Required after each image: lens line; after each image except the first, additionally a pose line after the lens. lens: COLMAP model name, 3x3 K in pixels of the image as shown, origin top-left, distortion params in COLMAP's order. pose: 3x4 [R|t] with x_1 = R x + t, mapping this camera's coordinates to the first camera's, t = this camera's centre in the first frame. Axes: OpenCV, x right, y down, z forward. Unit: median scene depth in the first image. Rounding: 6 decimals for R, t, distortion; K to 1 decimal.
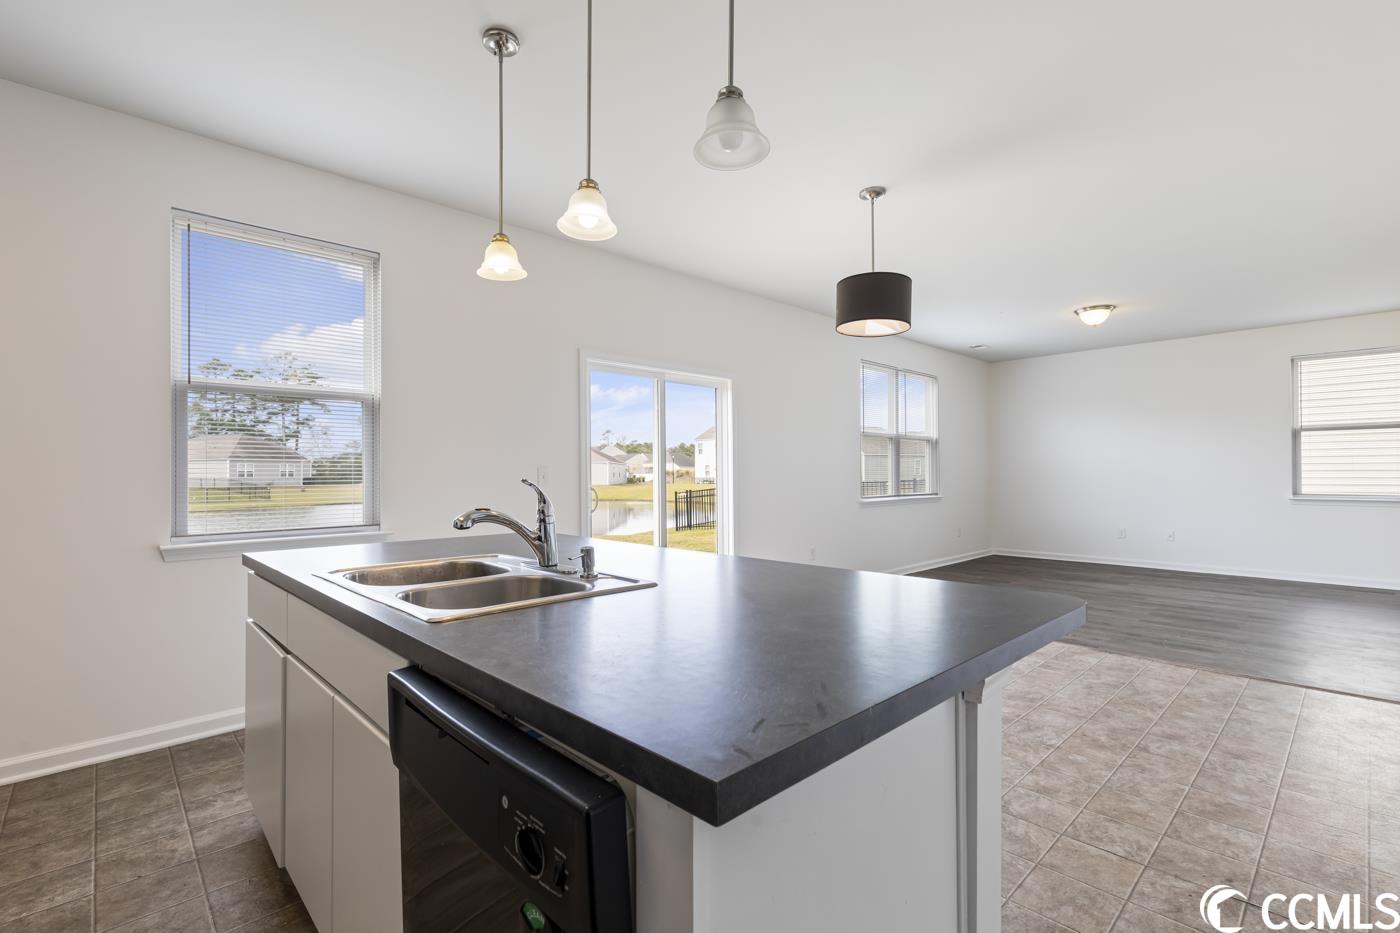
lens RADIAL K [[642.0, 0, 694.2], [0, 642.0, 473.3], [0, 0, 1]] dist [0.007010, -0.000757]
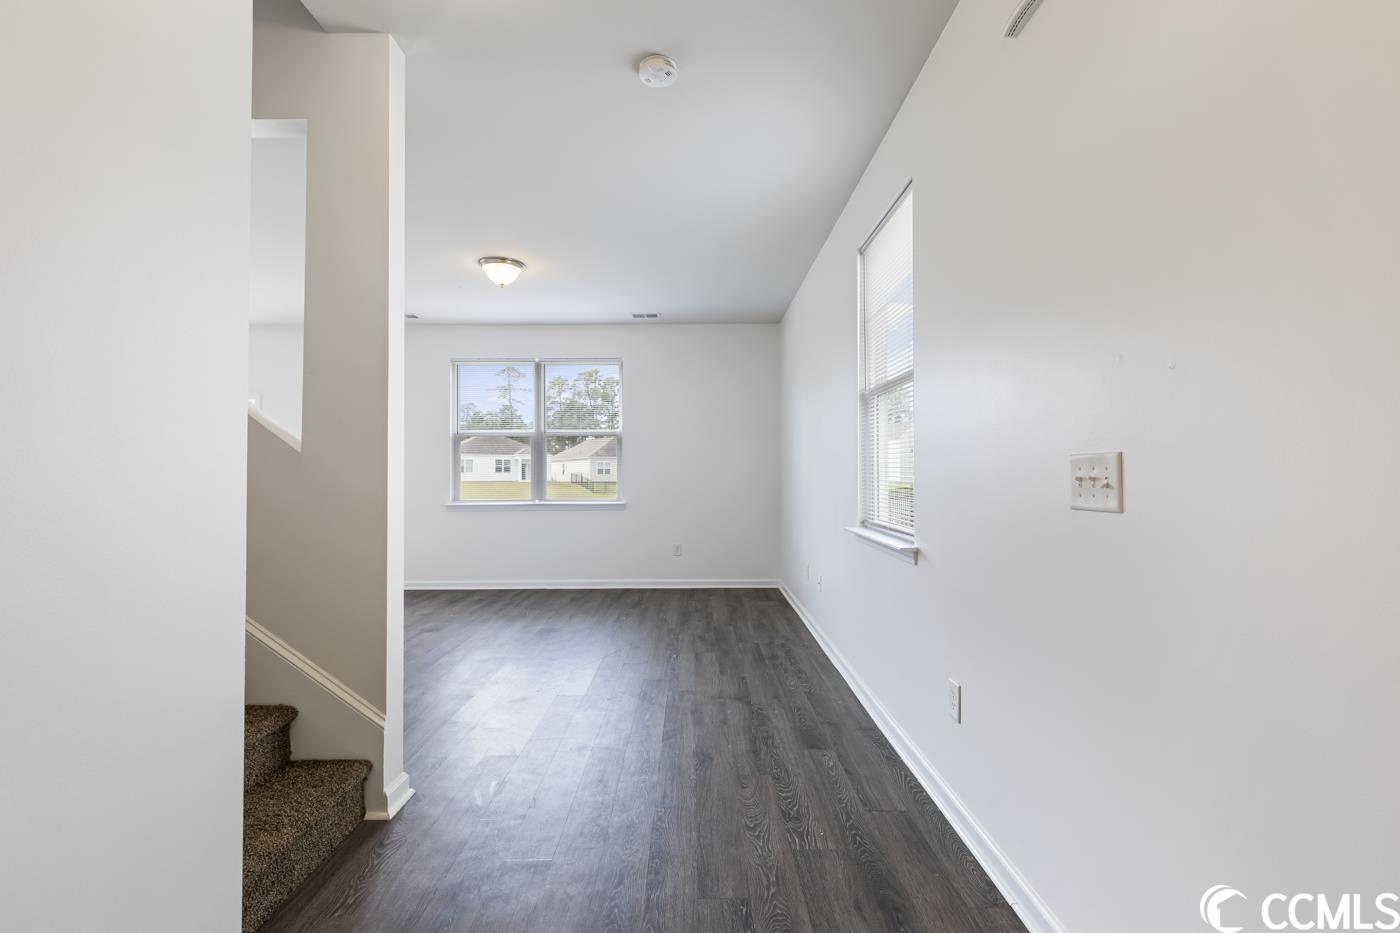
lens RADIAL K [[642.0, 0, 705.1], [0, 642.0, 458.6], [0, 0, 1]] dist [0.007010, -0.000757]
pose [[0.727923, -0.011797, -0.685557, 1.117336], [-0.000091, 0.999850, -0.017302, -0.009159], [0.685658, 0.012657, 0.727813, 0.513702]]
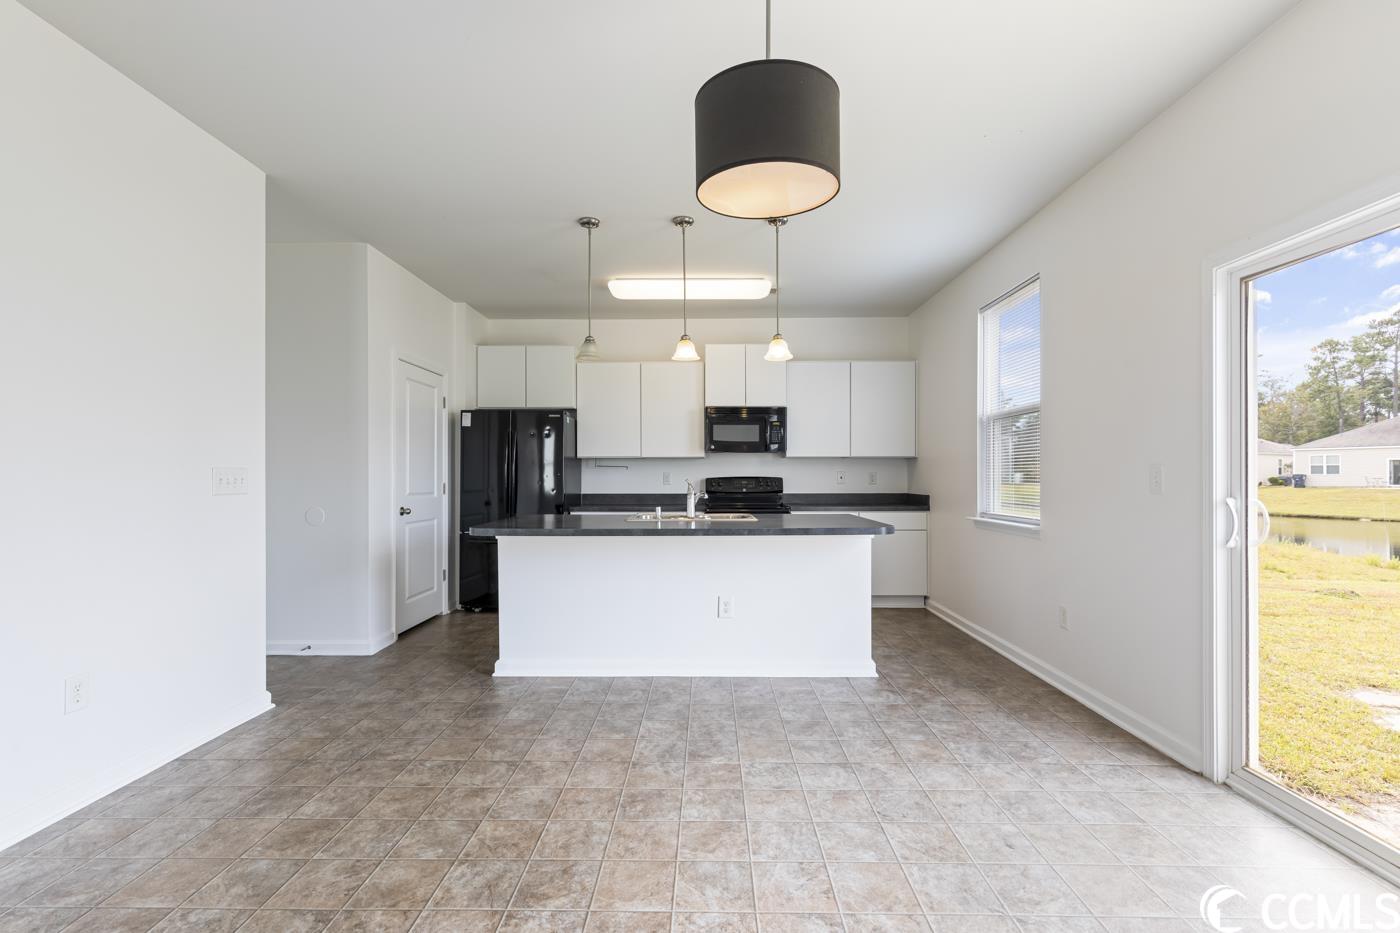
lens RADIAL K [[642.0, 0, 704.8], [0, 642.0, 462.7], [0, 0, 1]] dist [0.007010, -0.000757]
pose [[-0.696633, -0.005561, -0.717406, 0.333739], [0.006617, 0.999878, -0.014177, -0.003480], [0.717397, -0.014623, -0.696511, 0.642378]]
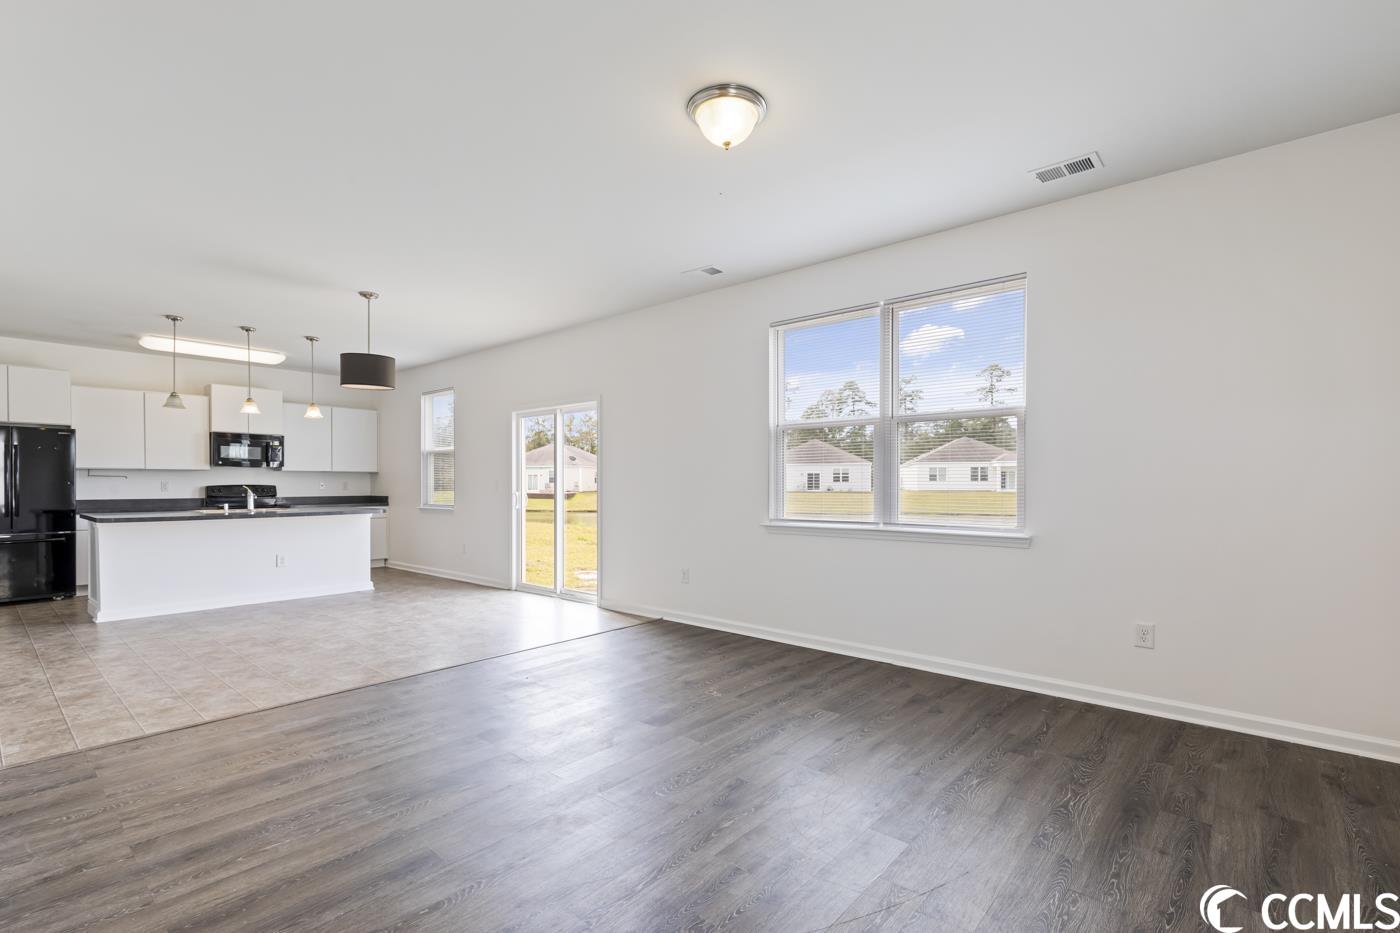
lens RADIAL K [[642.0, 0, 699.0], [0, 642.0, 498.9], [0, 0, 1]] dist [0.007010, -0.000757]
pose [[0.082466, 0.031636, -0.996092, 0.889585], [0.001079, 0.999493, 0.031833, -0.007178], [0.996593, -0.003700, 0.082390, 0.797031]]
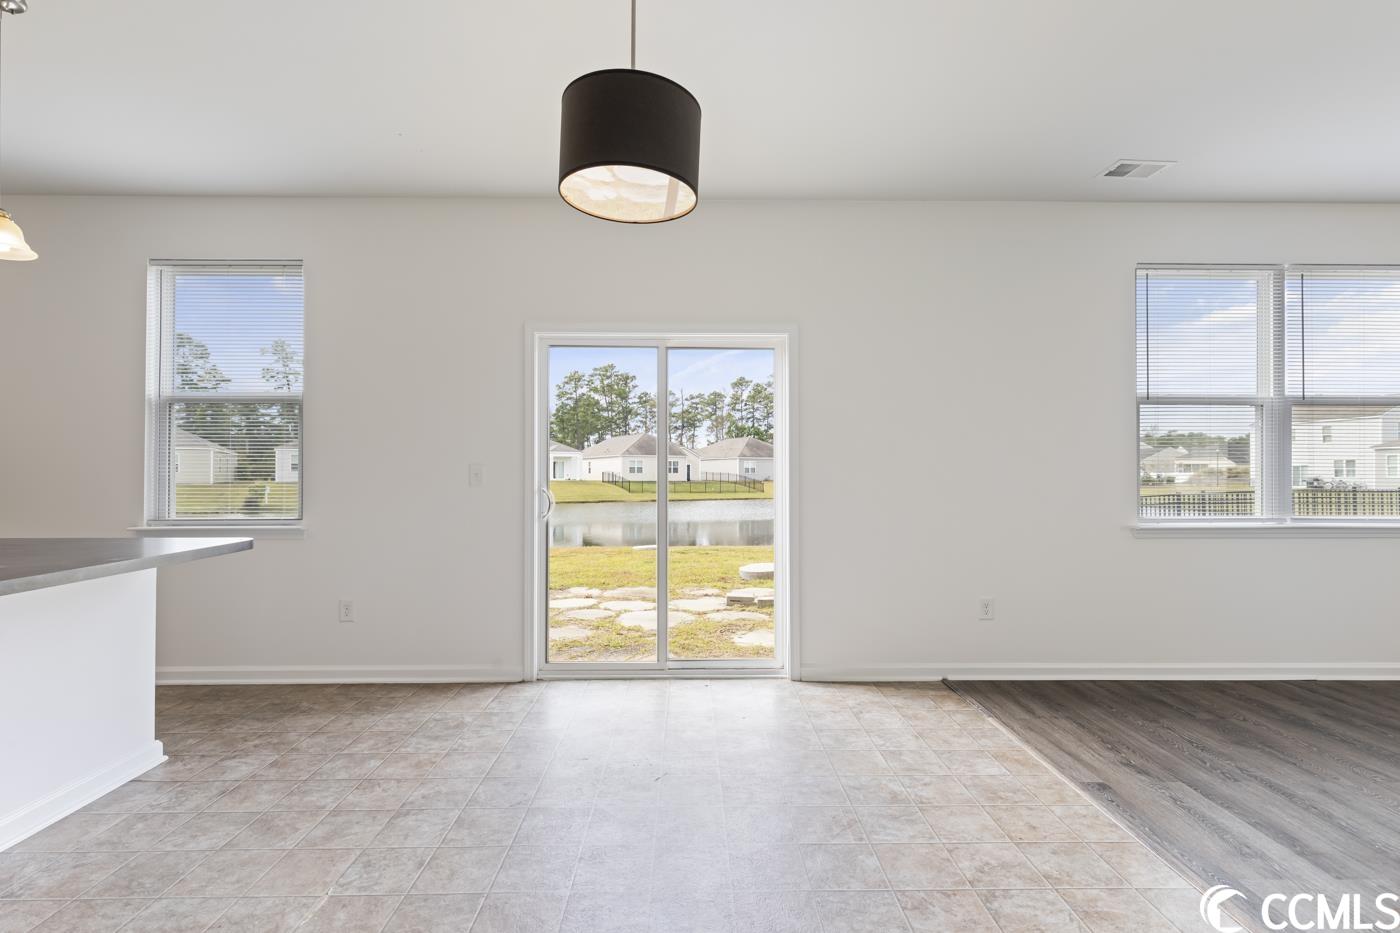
lens RADIAL K [[642.0, 0, 687.0], [0, 642.0, 475.4], [0, 0, 1]] dist [0.007010, -0.000757]
pose [[0.727561, 0.010480, -0.685963, 0.326710], [-0.005239, 0.999939, 0.009721, -0.002919], [0.686023, -0.003479, 0.727571, 0.317961]]
